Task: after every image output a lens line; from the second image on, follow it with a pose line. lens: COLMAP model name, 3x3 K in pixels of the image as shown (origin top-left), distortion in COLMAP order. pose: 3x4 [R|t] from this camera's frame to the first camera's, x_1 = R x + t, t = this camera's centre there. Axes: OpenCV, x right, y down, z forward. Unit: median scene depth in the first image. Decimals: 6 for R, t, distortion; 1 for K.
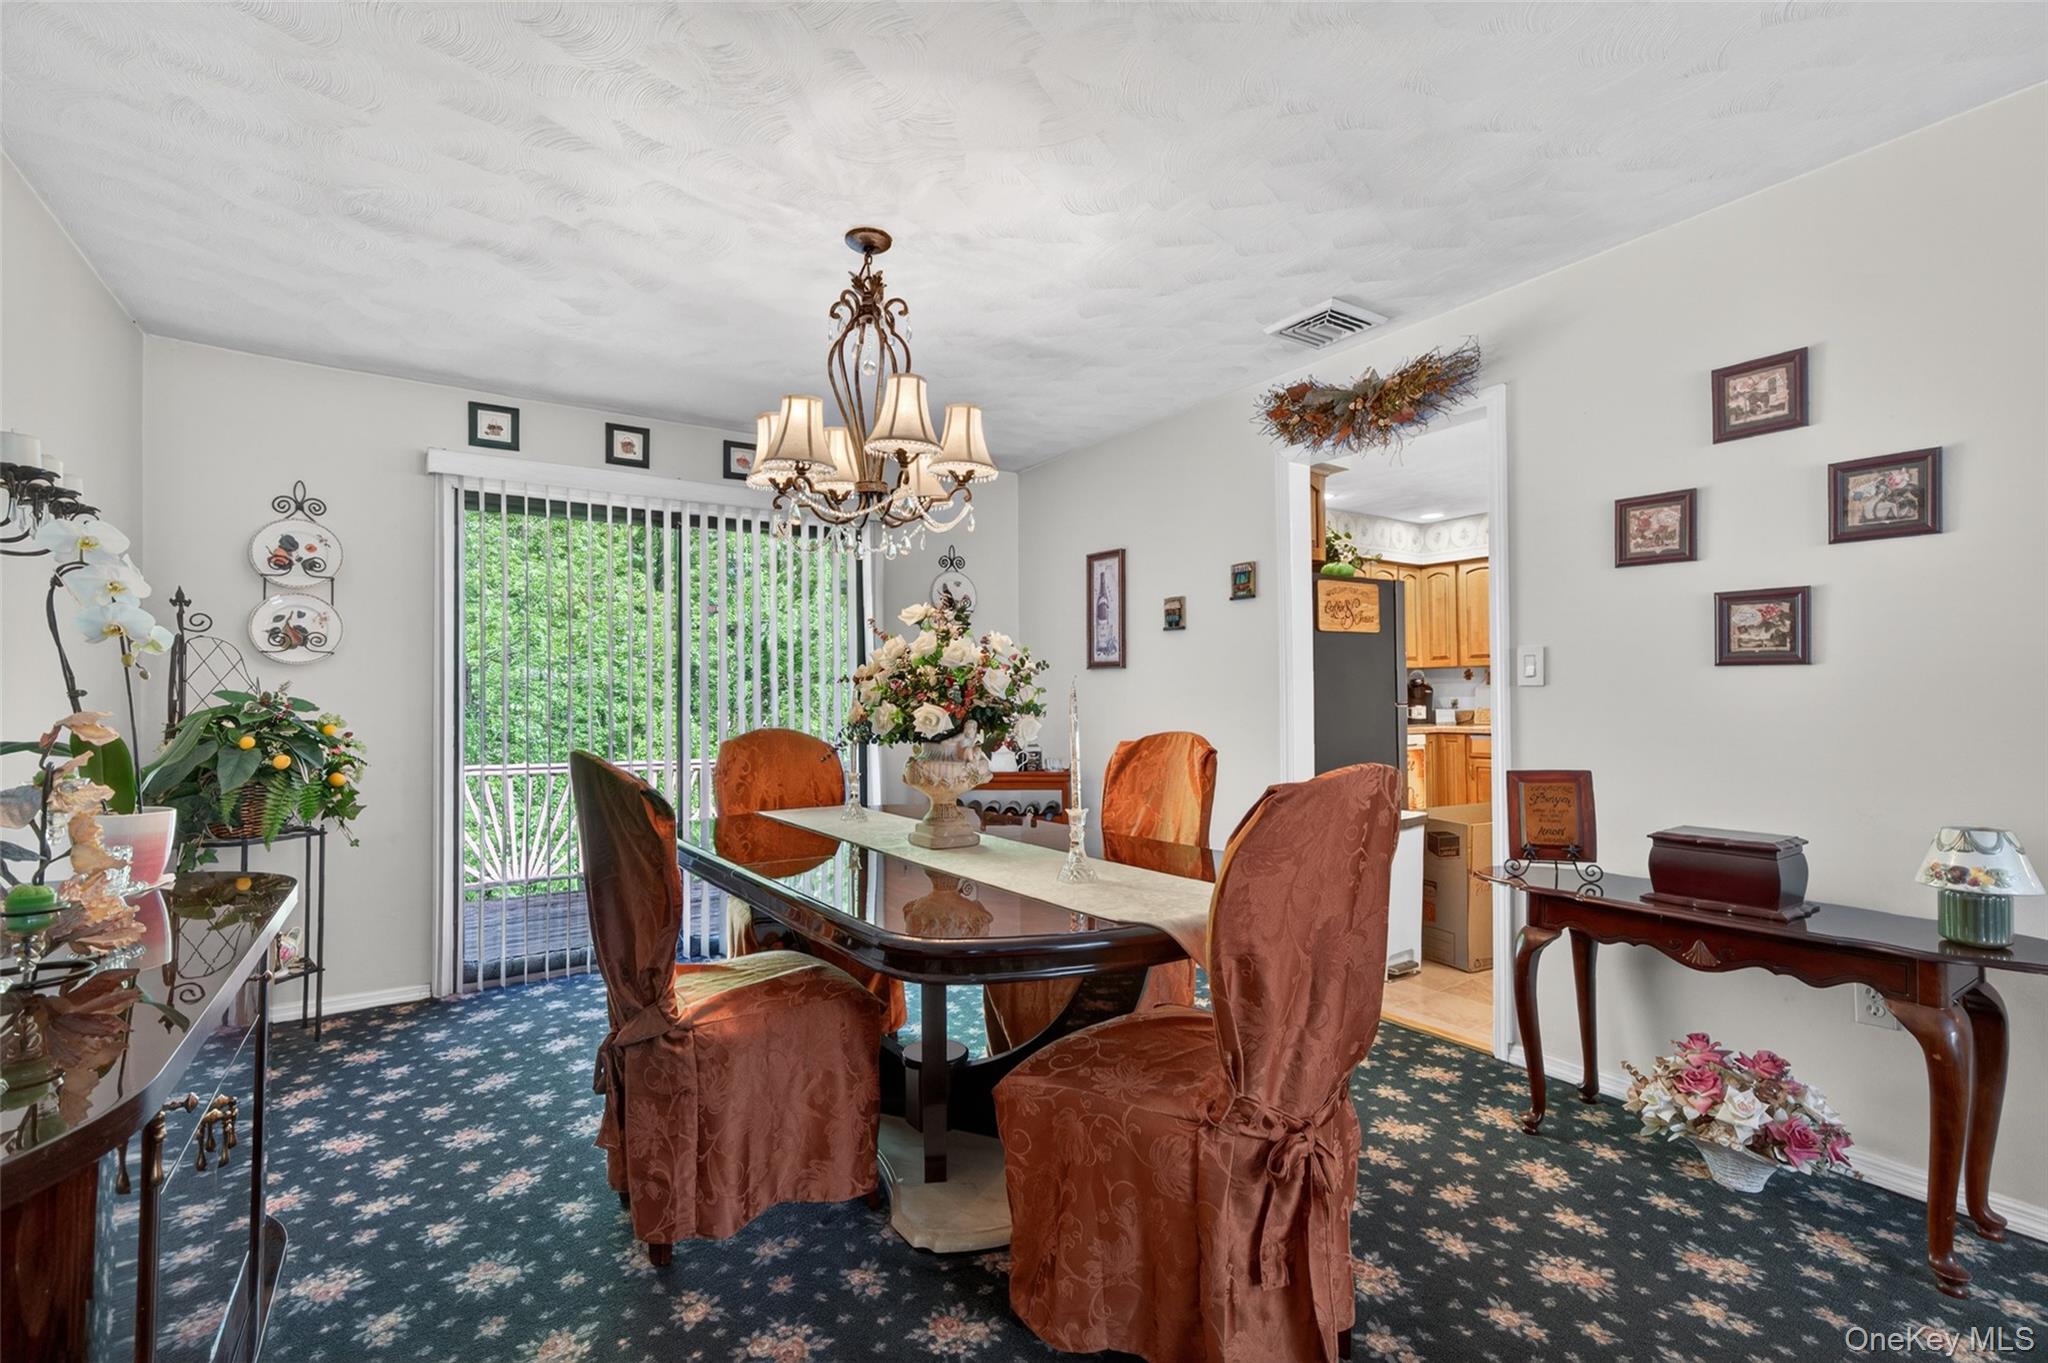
lens RADIAL K [[901.0, 0, 1022.3], [0, 901.0, 692.2], [0, 0, 1]] dist [-0.013462, 0.000356]
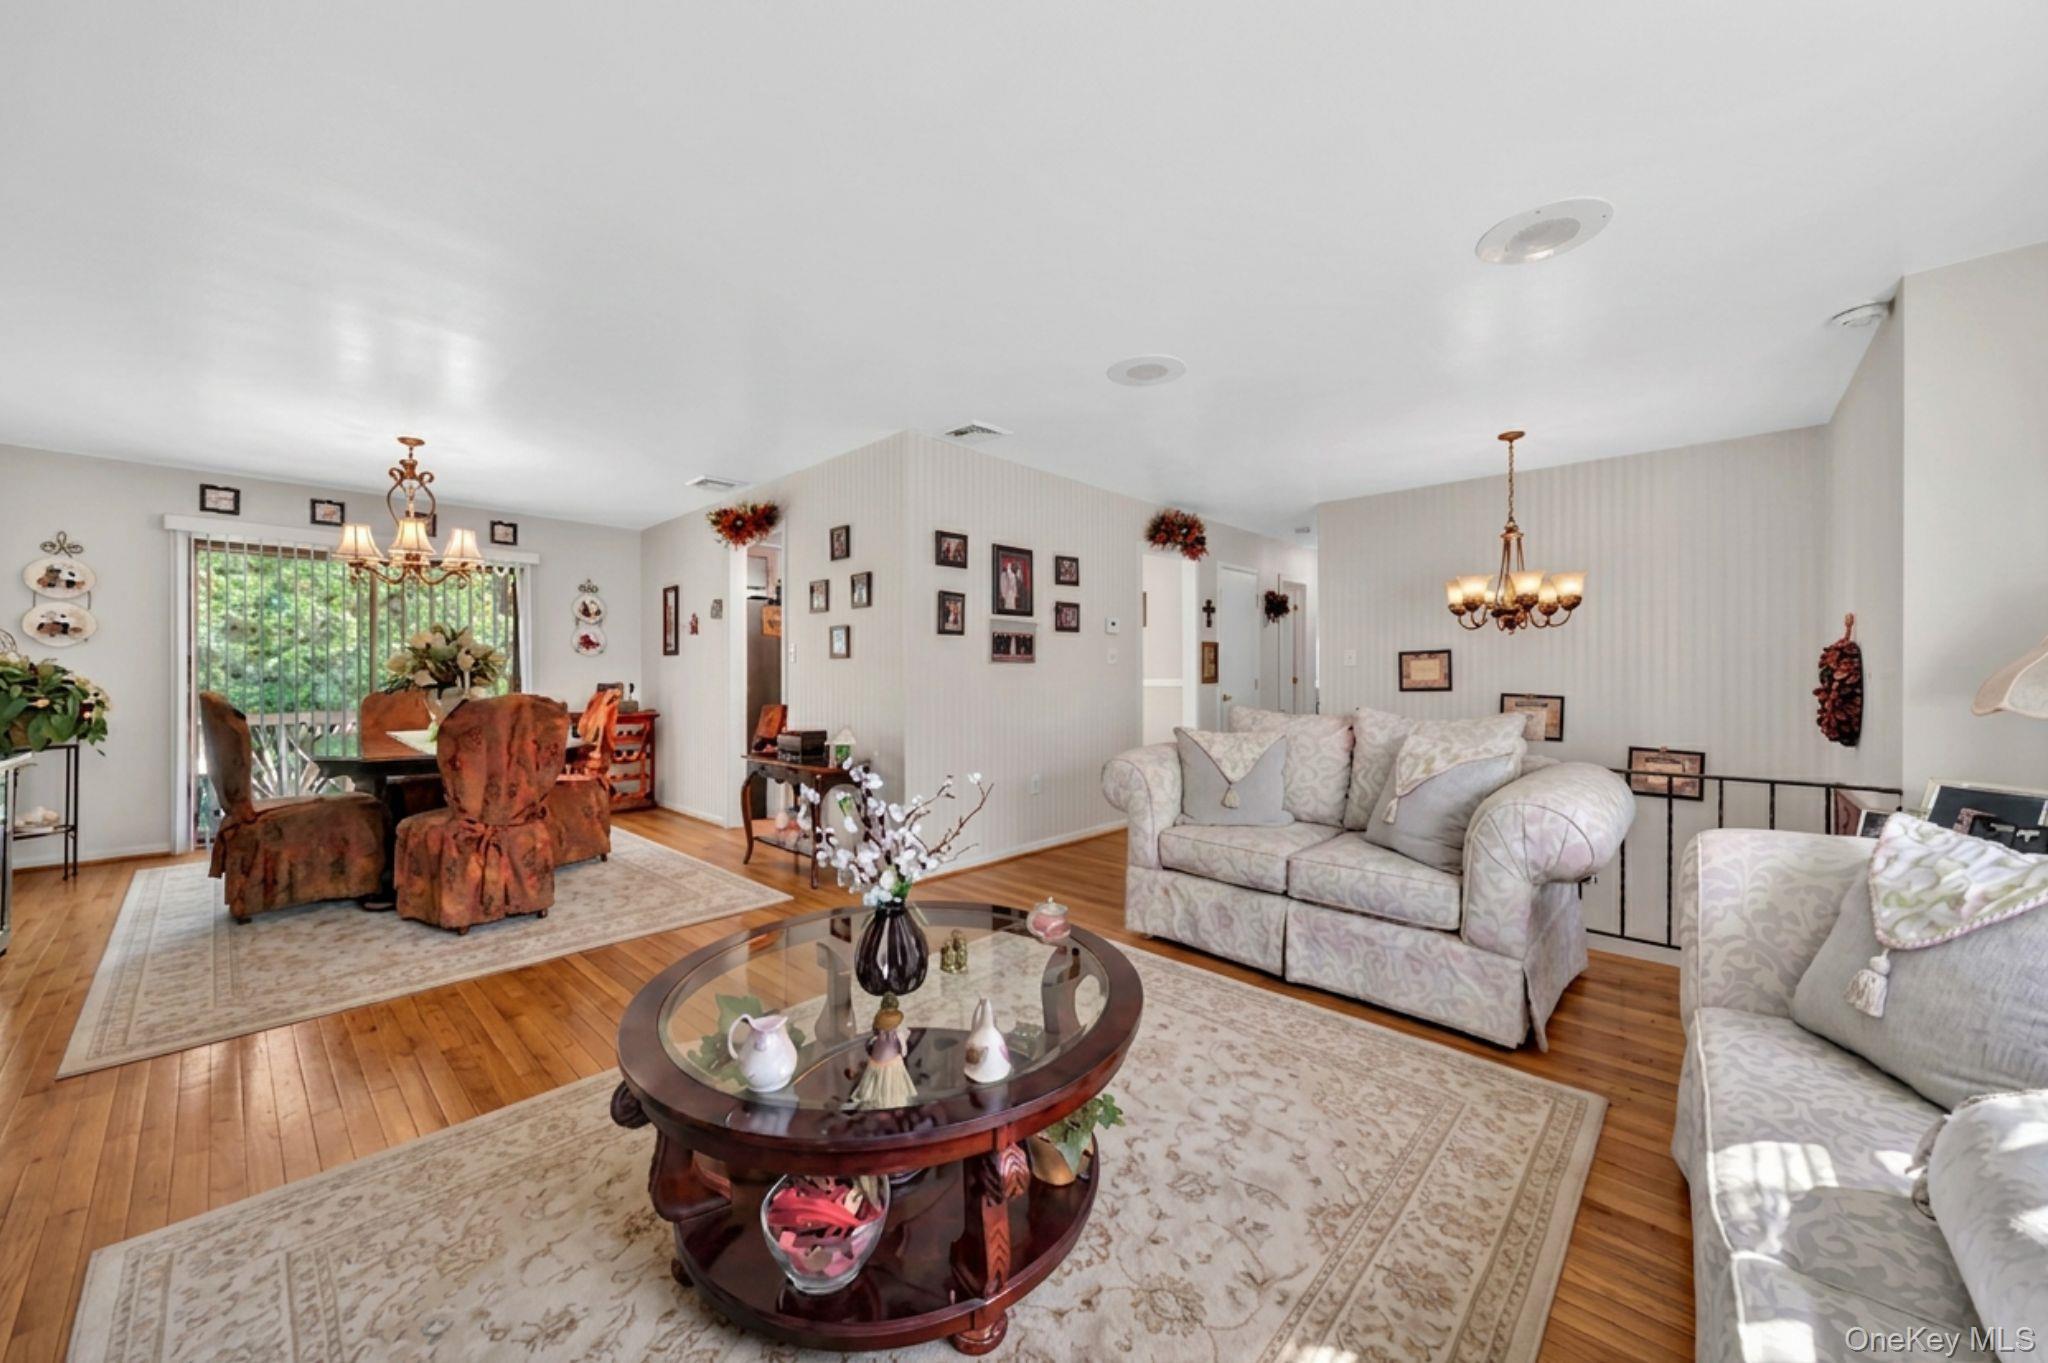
lens RADIAL K [[710.7, 0, 1022.6], [0, 710.7, 673.3], [0, 0, 1]] dist [0.000505, -0.000261]
pose [[0.977031, 0.008100, 0.212942, 0.627892], [-0.009323, 0.999945, 0.004737, -0.002862], [-0.212892, -0.006613, 0.977053, -0.639911]]
